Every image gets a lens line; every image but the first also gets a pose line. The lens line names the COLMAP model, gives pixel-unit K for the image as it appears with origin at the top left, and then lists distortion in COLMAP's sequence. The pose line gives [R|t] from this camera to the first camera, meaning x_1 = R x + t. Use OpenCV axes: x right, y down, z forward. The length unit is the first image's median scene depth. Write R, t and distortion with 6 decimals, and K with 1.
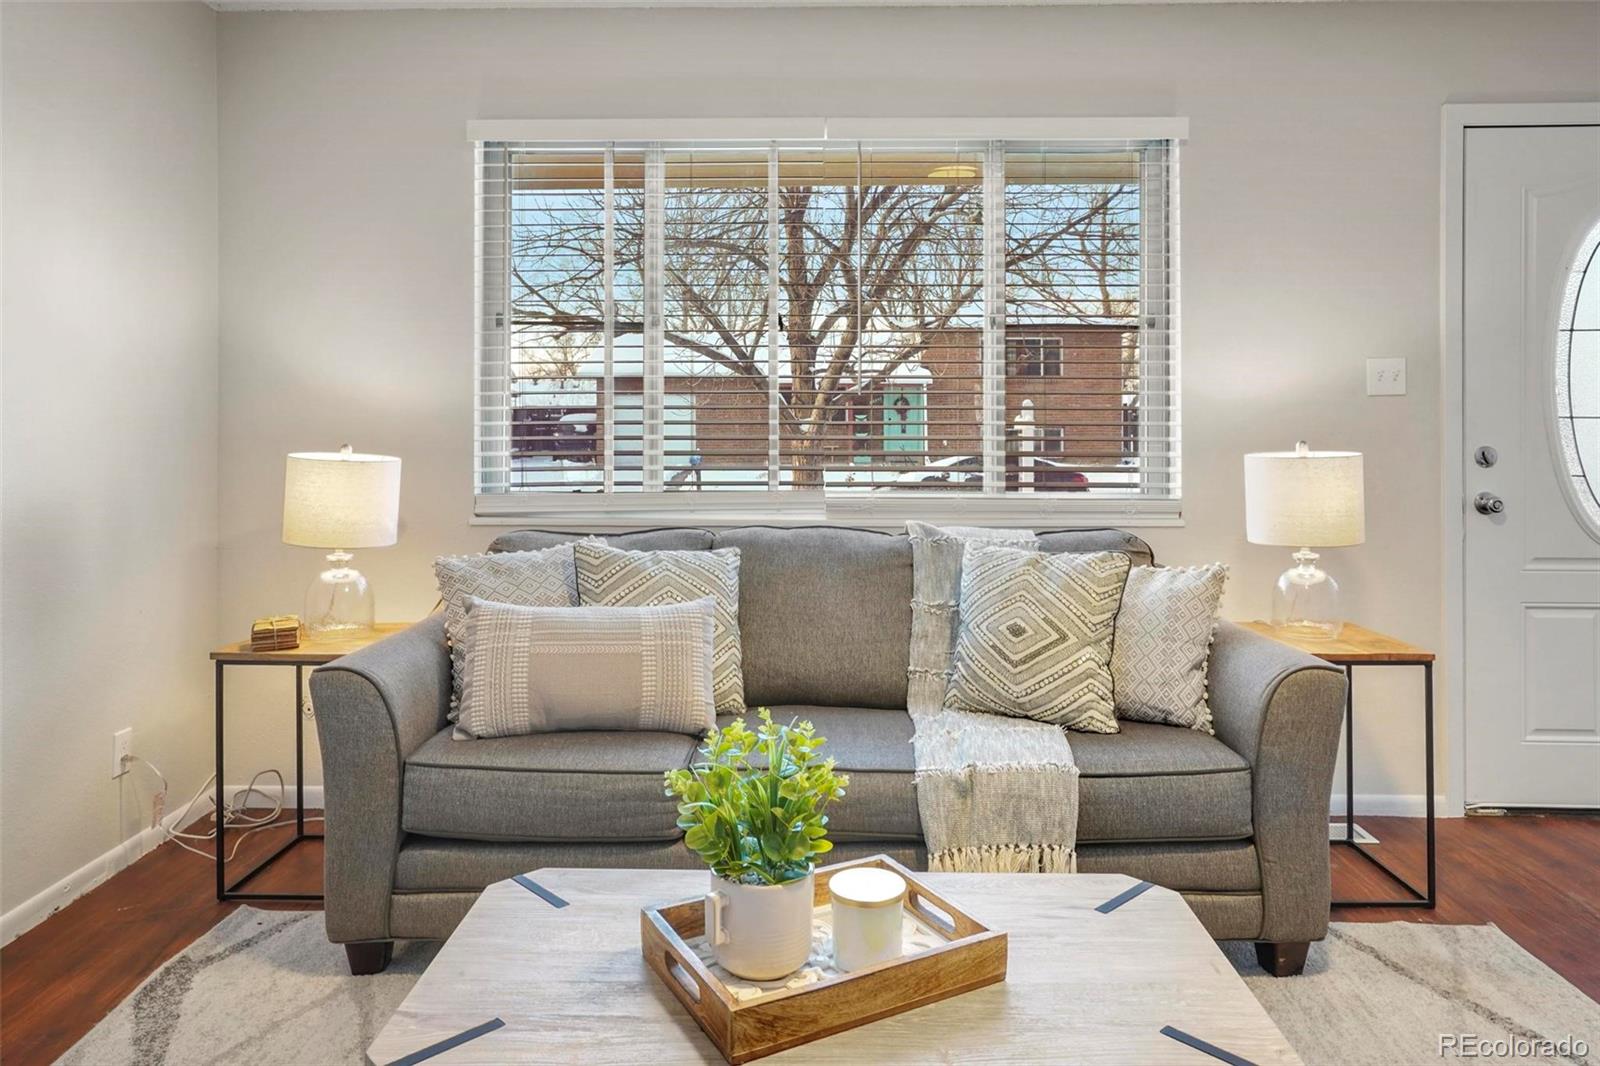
lens RADIAL K [[1094.3, 0, 801.9], [0, 1094.3, 423.8], [0, 0, 1]] dist [0.003722, 0.007990]
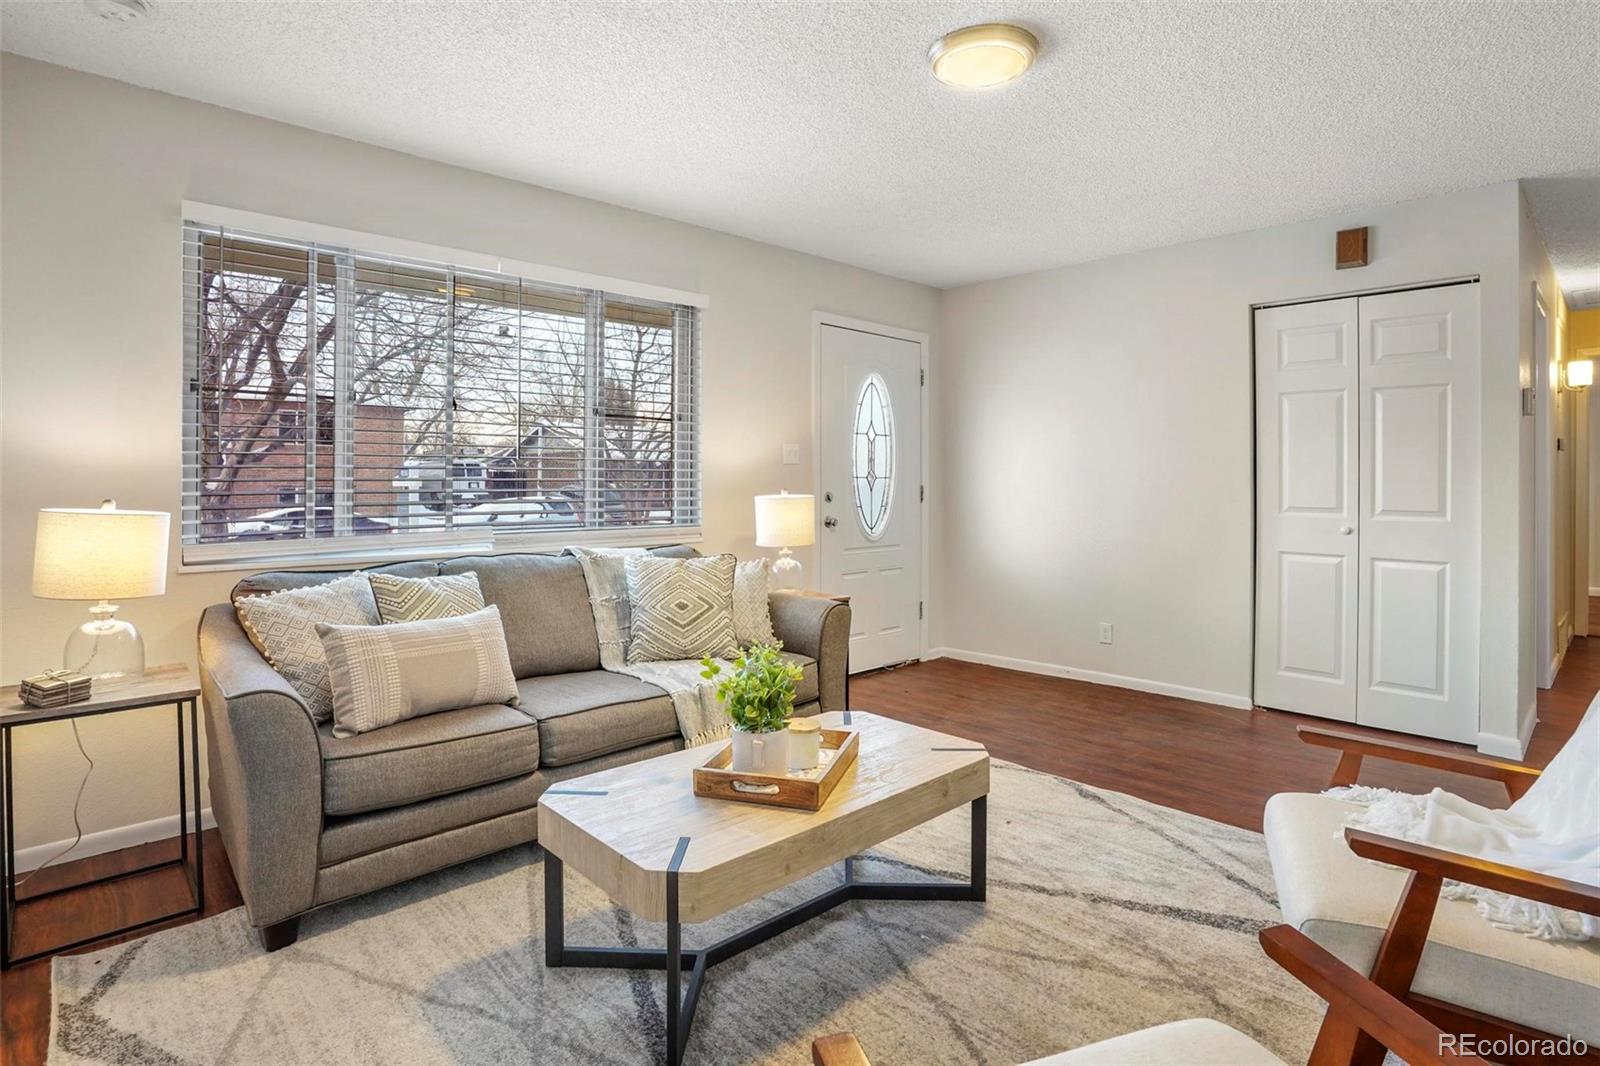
lens RADIAL K [[825.5, 0, 786.6], [0, 825.5, 489.6], [0, 0, 1]] dist [0.001584, 0.001943]
pose [[0.736915, -0.008524, 0.675932, -0.517878], [0.001538, 0.999939, 0.010933, 0.001641], [-0.675984, -0.007017, 0.736883, -0.012044]]
